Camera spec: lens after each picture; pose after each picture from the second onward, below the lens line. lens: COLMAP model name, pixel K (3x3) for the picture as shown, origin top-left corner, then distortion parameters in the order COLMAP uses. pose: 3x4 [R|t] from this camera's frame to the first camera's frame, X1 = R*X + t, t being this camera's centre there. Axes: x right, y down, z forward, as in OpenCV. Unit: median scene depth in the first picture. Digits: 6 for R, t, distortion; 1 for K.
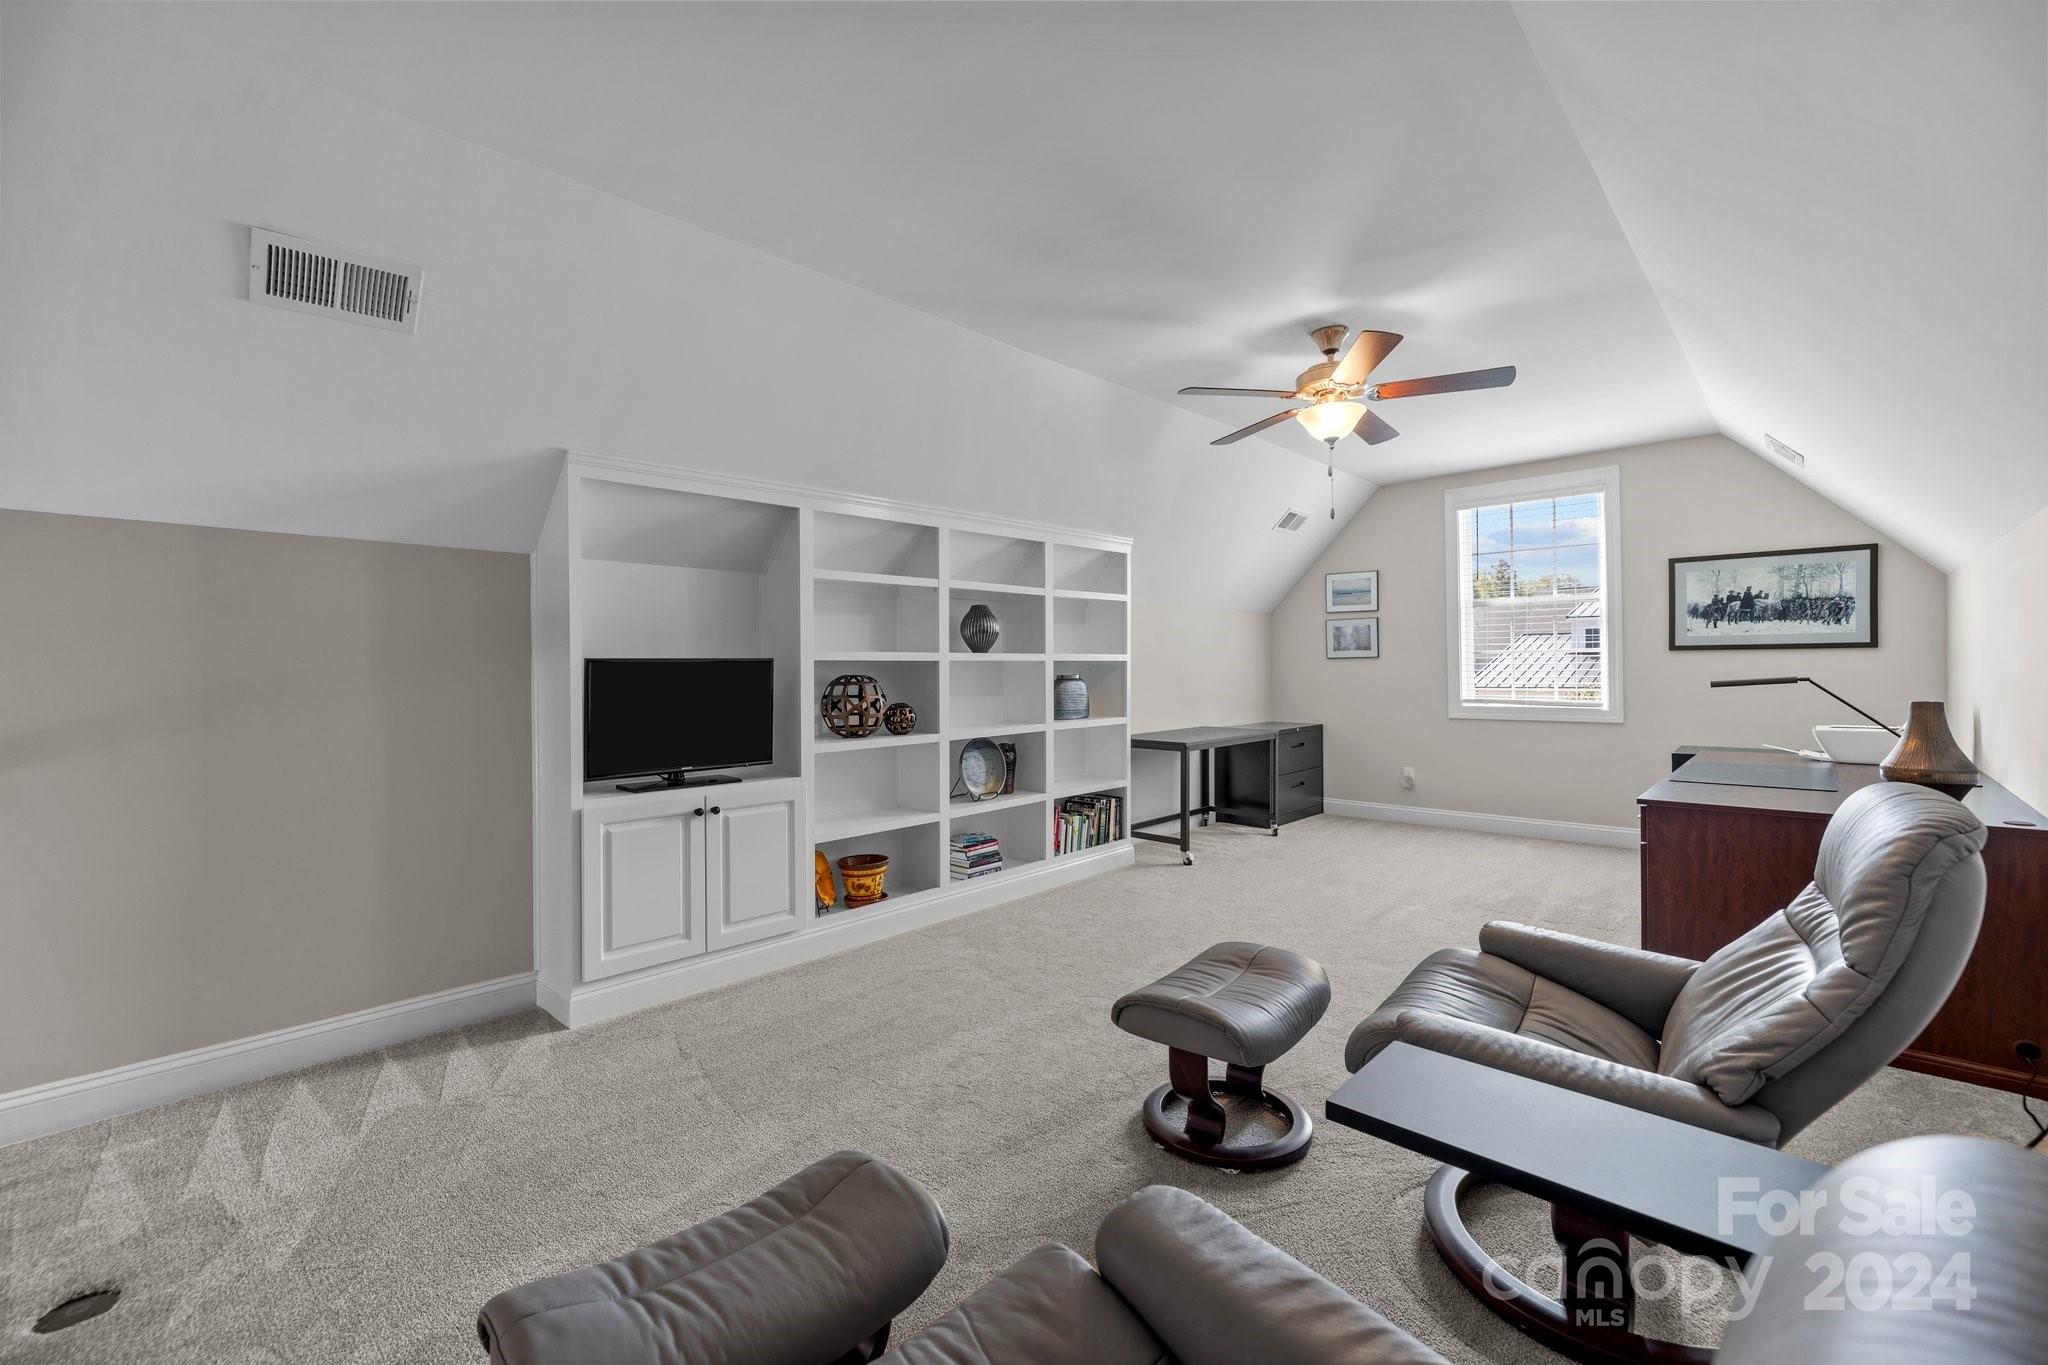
lens RADIAL K [[860.2, 0, 1020.0], [0, 860.2, 677.2], [0, 0, 1]] dist [-0.002567, -0.000113]
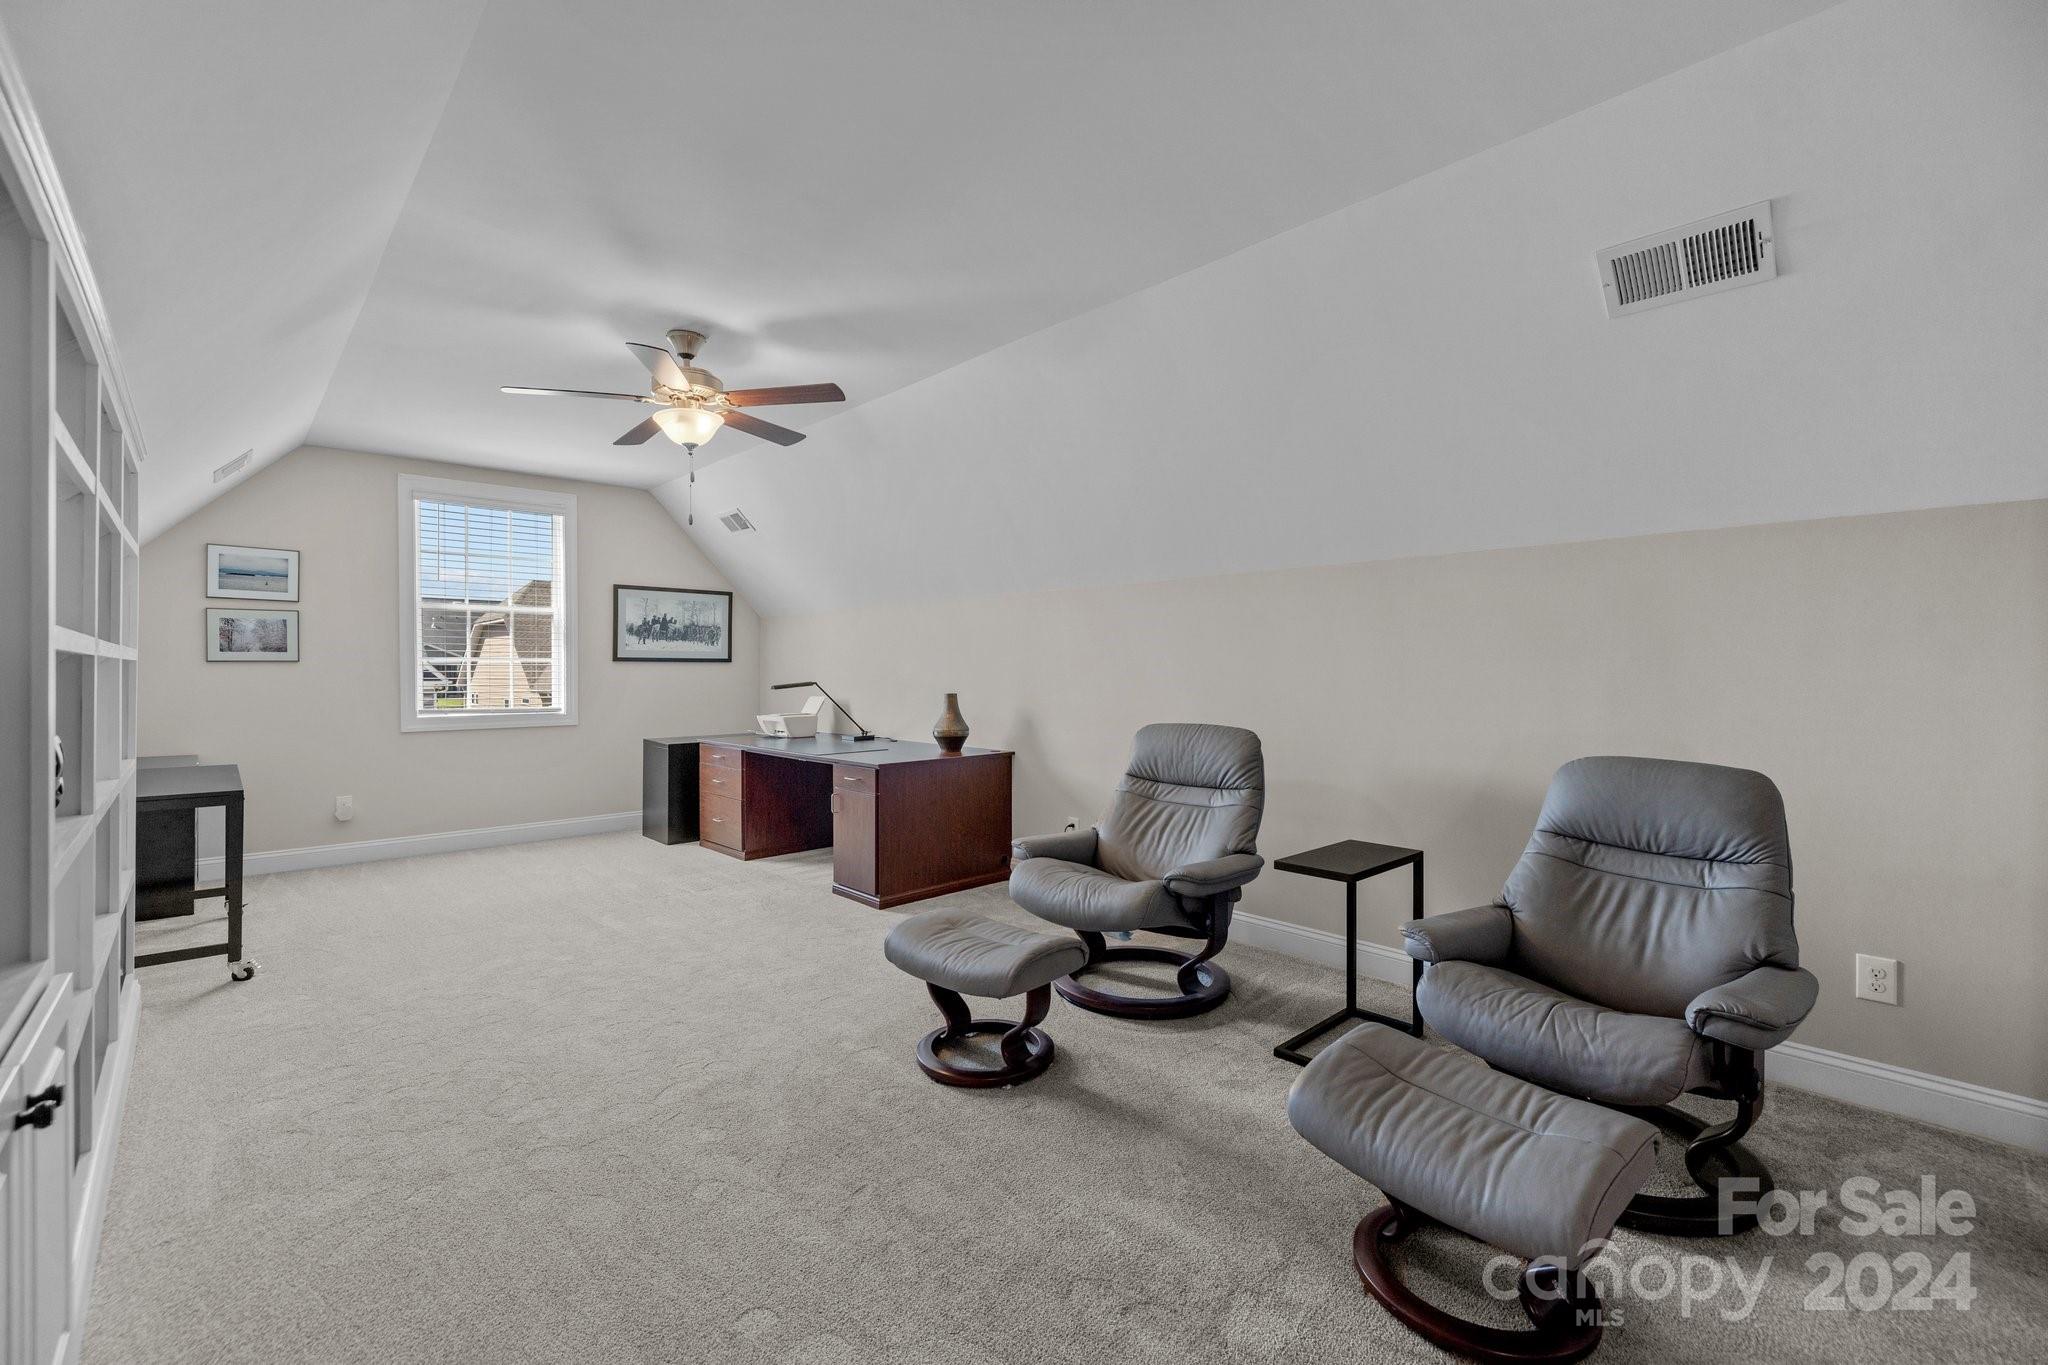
lens RADIAL K [[860.2, 0, 1019.9], [0, 860.2, 674.4], [0, 0, 1]] dist [-0.002567, -0.000113]
pose [[0.058719, 0.004528, 0.998264, -0.409878], [0.009855, 0.999938, -0.005116, -0.001277], [-0.998226, 0.010138, 0.058671, 0.376973]]
